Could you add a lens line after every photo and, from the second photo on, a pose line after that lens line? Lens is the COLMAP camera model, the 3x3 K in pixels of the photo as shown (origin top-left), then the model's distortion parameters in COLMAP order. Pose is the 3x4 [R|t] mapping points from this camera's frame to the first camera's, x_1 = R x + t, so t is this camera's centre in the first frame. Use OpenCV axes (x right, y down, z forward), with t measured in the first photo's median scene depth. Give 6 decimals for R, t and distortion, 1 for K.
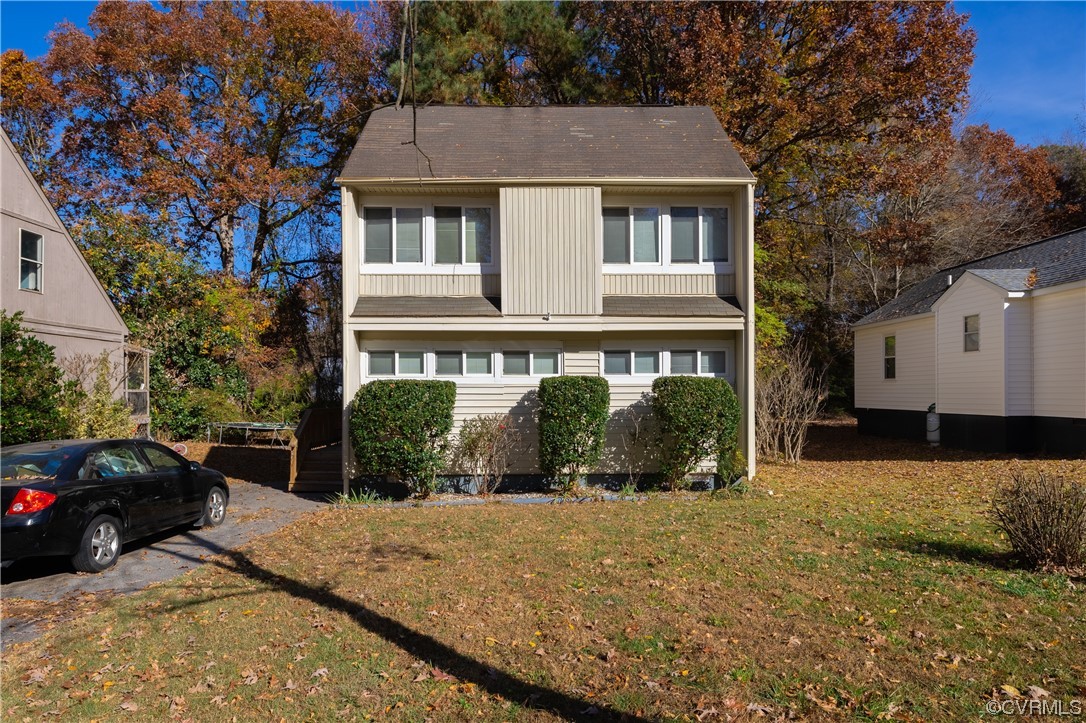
lens RADIAL K [[624.2, 0, 537.4], [0, 624.2, 371.9], [0, 0, 1]] dist [0.002986, 0.000956]
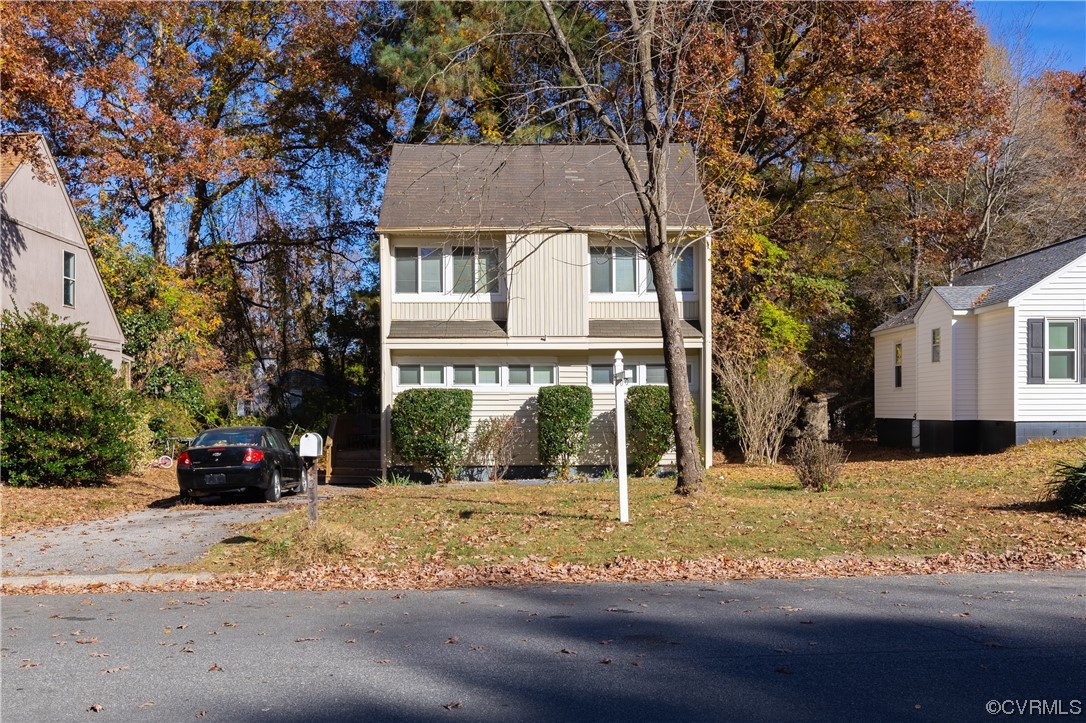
lens RADIAL K [[1002.8, 0, 541.4], [0, 1002.8, 362.7], [0, 0, 1]] dist [0.010670, -0.001077]
pose [[0.999999, -0.001142, 0.000049, 0.008987], [0.001143, 0.999907, -0.013592, -0.011164], [-0.000033, 0.013592, 0.999908, -0.964315]]
